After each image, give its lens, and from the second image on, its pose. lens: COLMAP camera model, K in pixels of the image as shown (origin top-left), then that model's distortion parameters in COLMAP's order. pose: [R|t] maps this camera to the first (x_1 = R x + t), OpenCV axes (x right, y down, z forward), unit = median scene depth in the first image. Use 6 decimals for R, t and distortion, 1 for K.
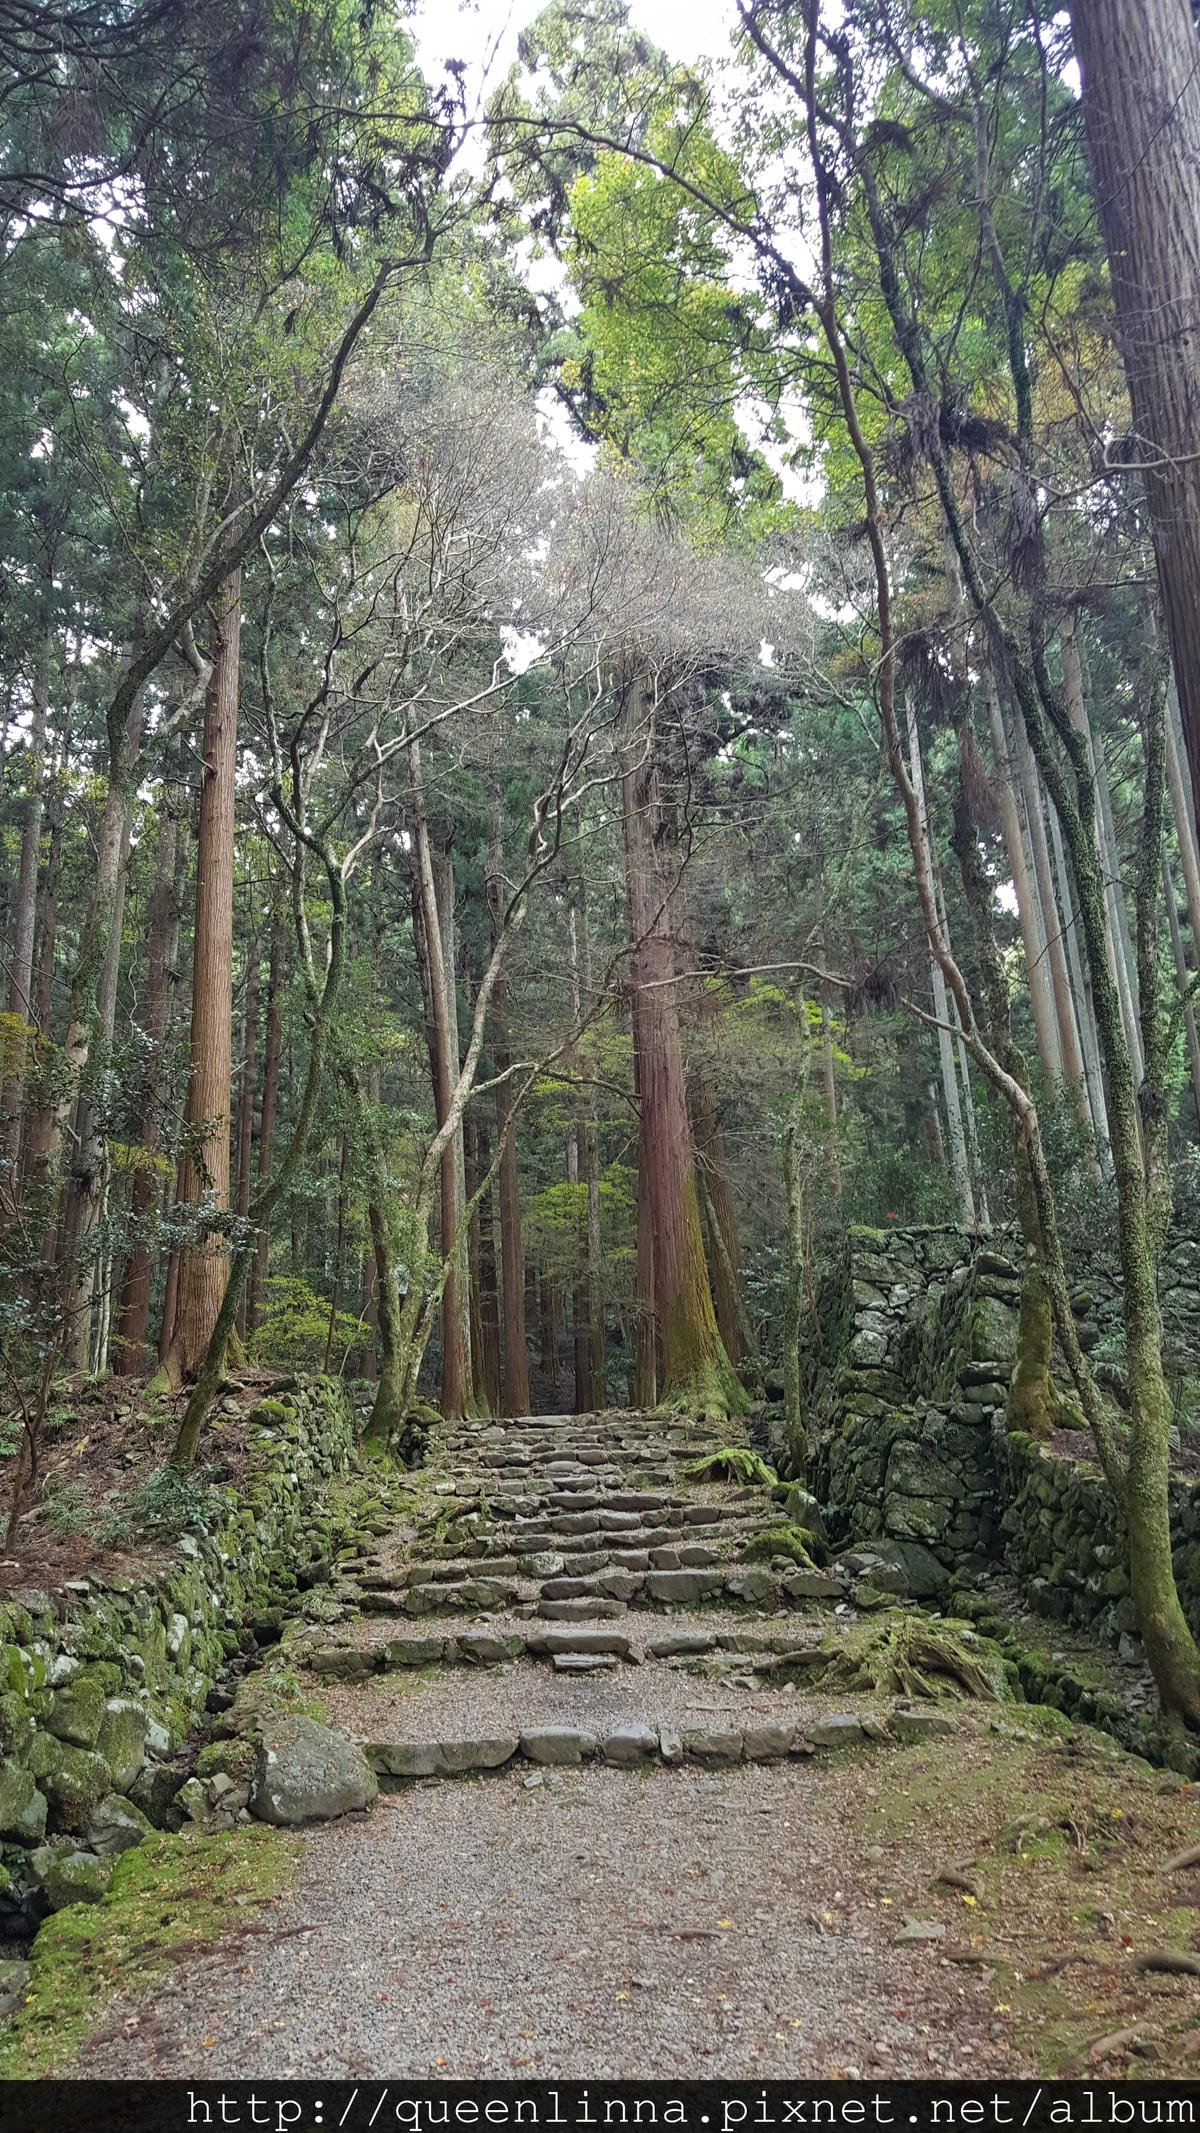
lens RADIAL K [[1382.4, 0, 600.0], [0, 1382.4, 1066.5], [0, 0, 1]] dist [0.064879, -0.001049]
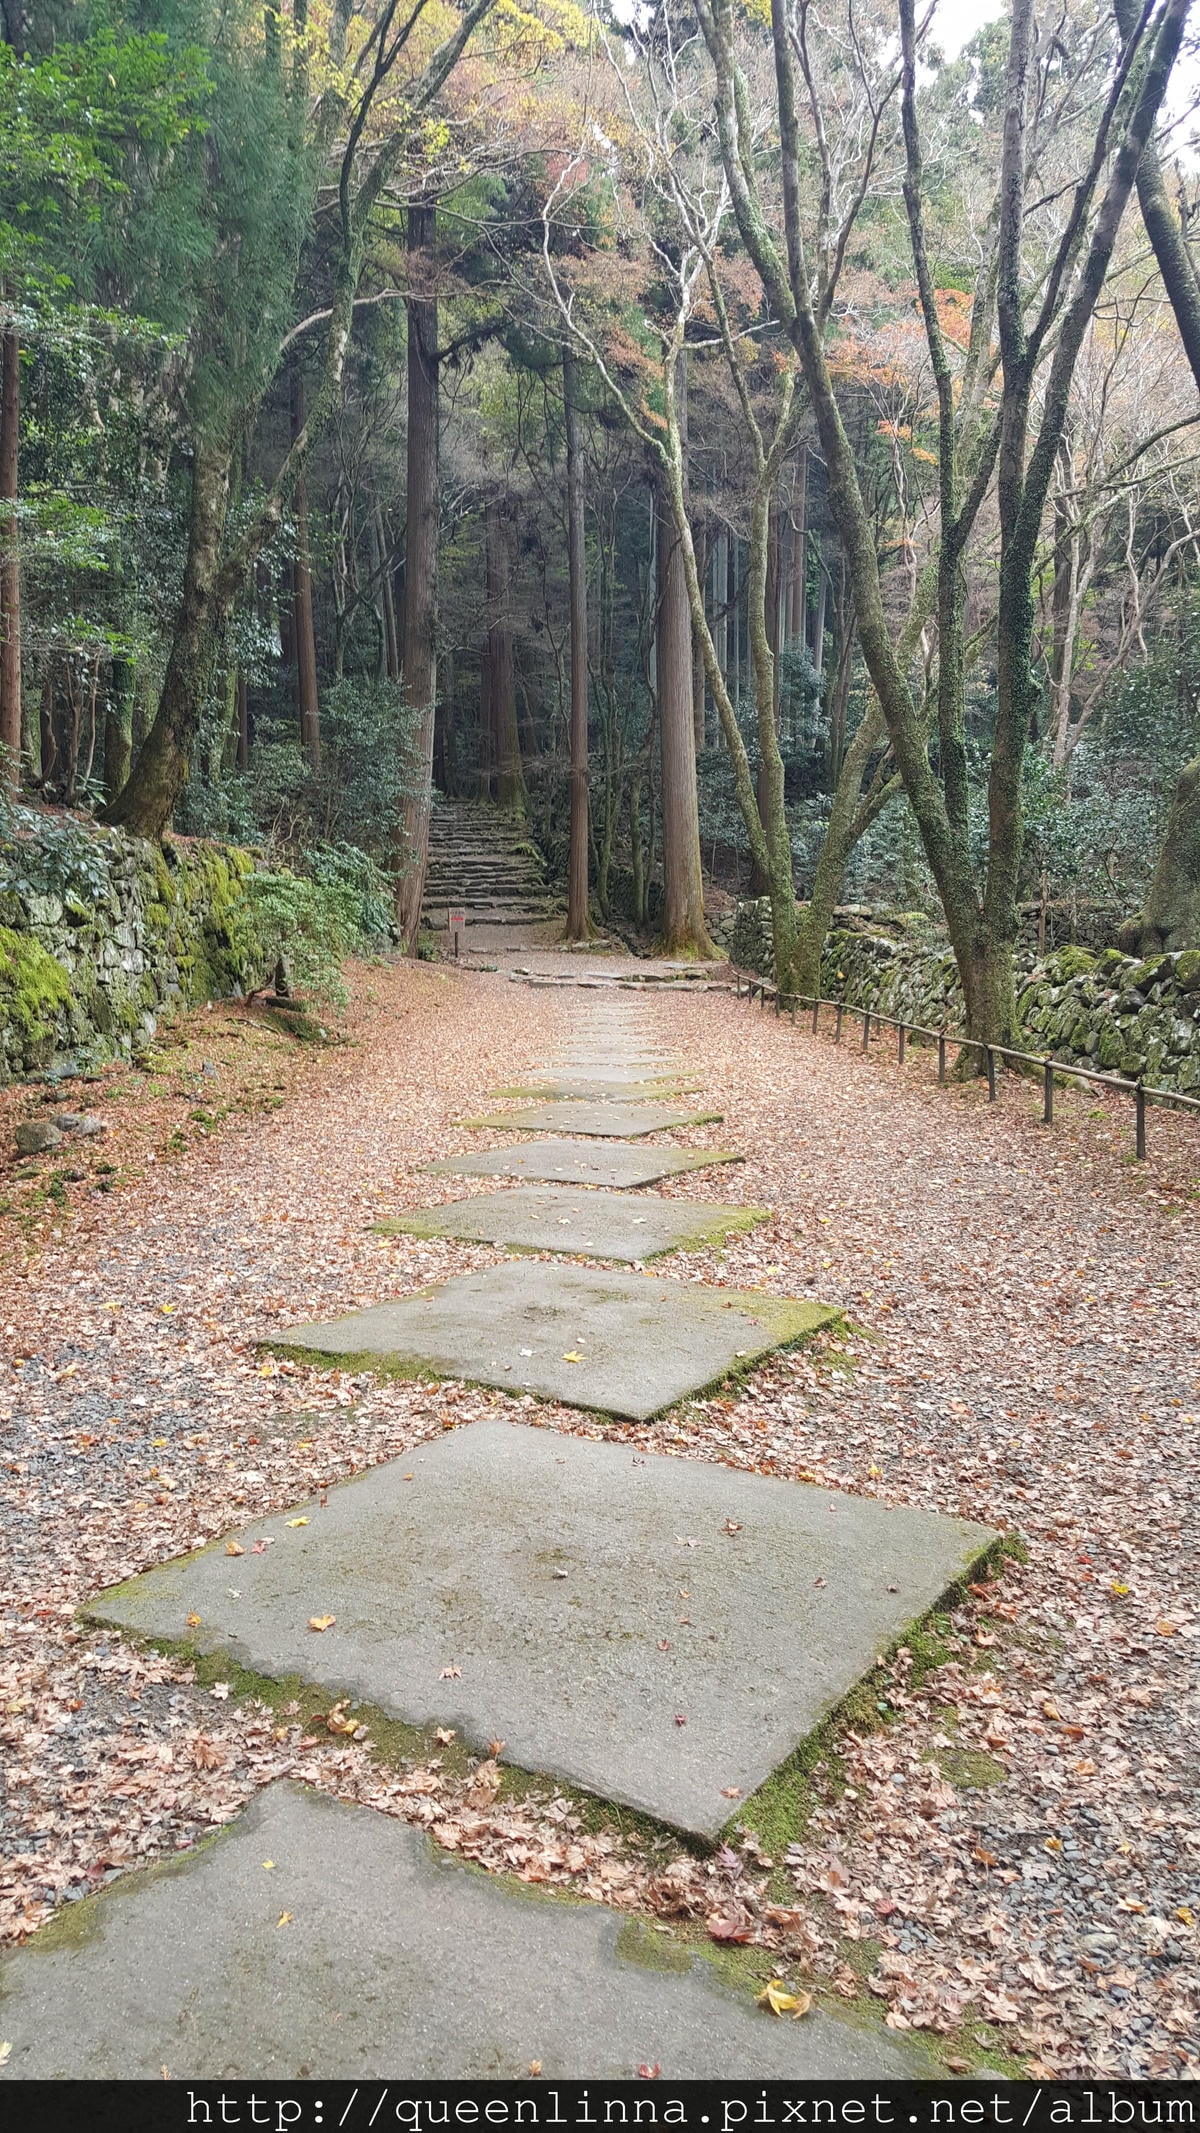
lens RADIAL K [[1382.4, 0, 600.0], [0, 1382.4, 1066.5], [0, 0, 1]] dist [0.064879, -0.001049]
pose [[0.991306, 0.001615, 0.131563, -0.174867], [-0.063807, 0.880372, 0.469971, -0.954672], [-0.115066, -0.474280, 0.872822, -2.450277]]
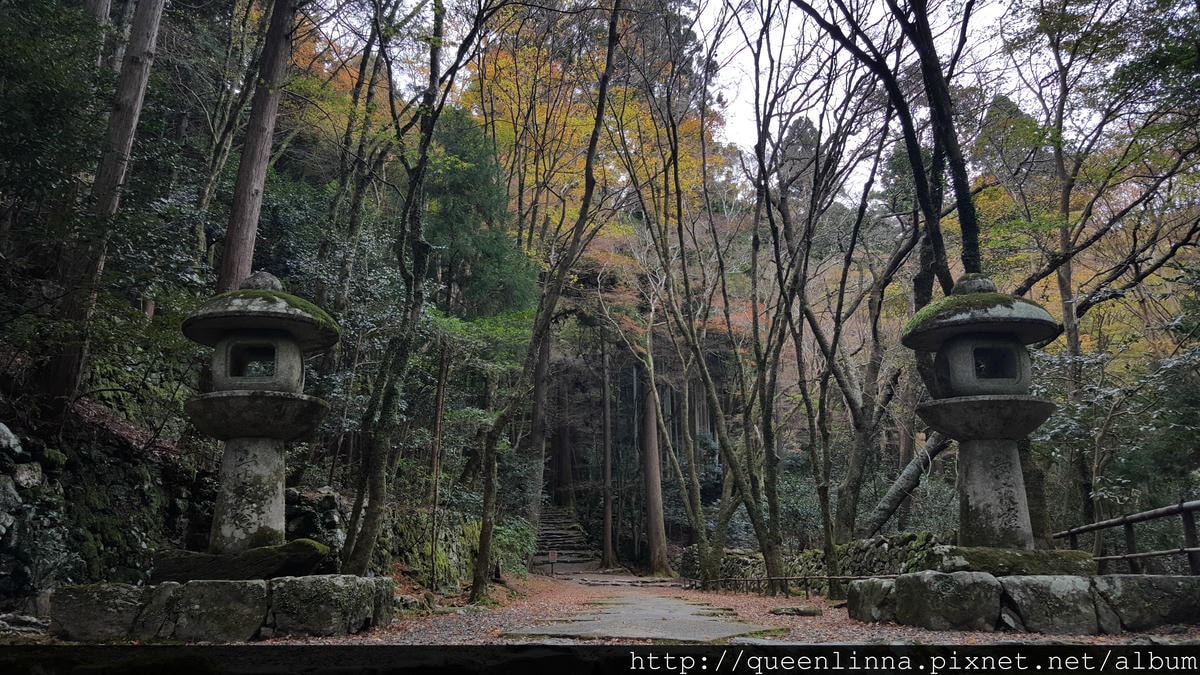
lens RADIAL K [[777.7, 0, 600.0], [0, 777.7, 337.5], [0, 0, 1]] dist [0.064879, -0.001049]
pose [[0.991512, 0.053891, 0.118318, -0.333348], [-0.064199, 0.994301, 0.085112, -1.123545], [-0.113057, -0.091986, 0.989321, -3.096624]]
